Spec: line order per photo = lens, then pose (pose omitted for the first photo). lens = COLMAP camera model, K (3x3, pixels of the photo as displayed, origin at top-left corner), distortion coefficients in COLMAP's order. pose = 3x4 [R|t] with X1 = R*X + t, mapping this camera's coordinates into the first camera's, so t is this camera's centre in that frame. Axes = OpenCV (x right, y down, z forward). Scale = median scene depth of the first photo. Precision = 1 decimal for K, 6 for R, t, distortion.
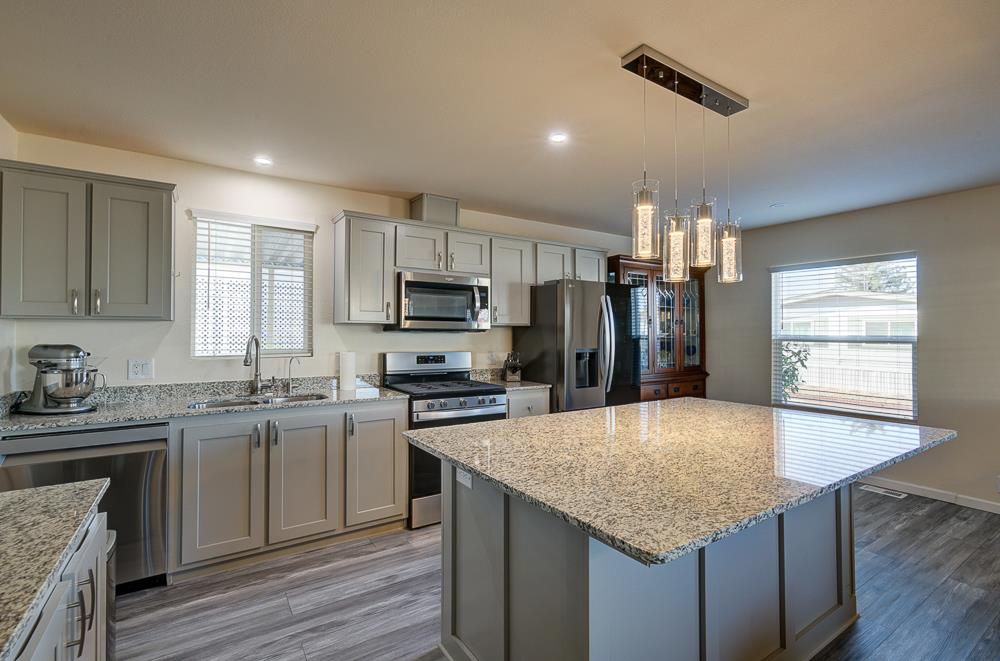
lens RADIAL K [[444.5, 0, 472.0], [0, 444.5, 328.9], [0, 0, 1]] dist [0.001239, 0.001740]
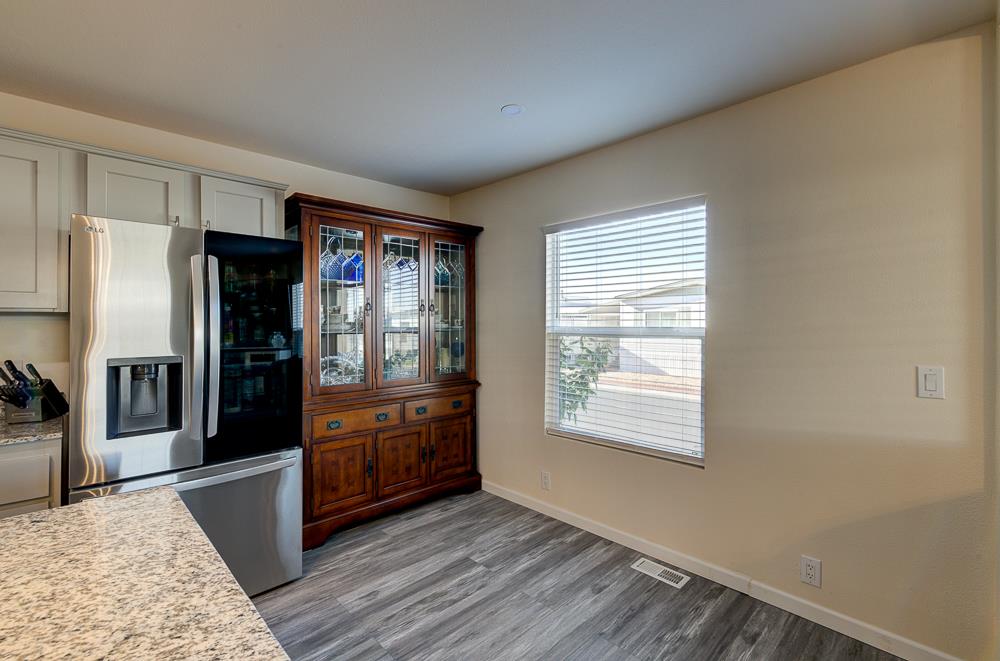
lens RADIAL K [[444.5, 0, 503.7], [0, 444.5, 326.8], [0, 0, 1]] dist [0.001239, 0.001740]
pose [[0.976862, -0.006008, 0.213786, 0.599255], [0.002287, 0.999842, 0.017650, 0.002200], [-0.213858, -0.016753, 0.976721, 0.456503]]
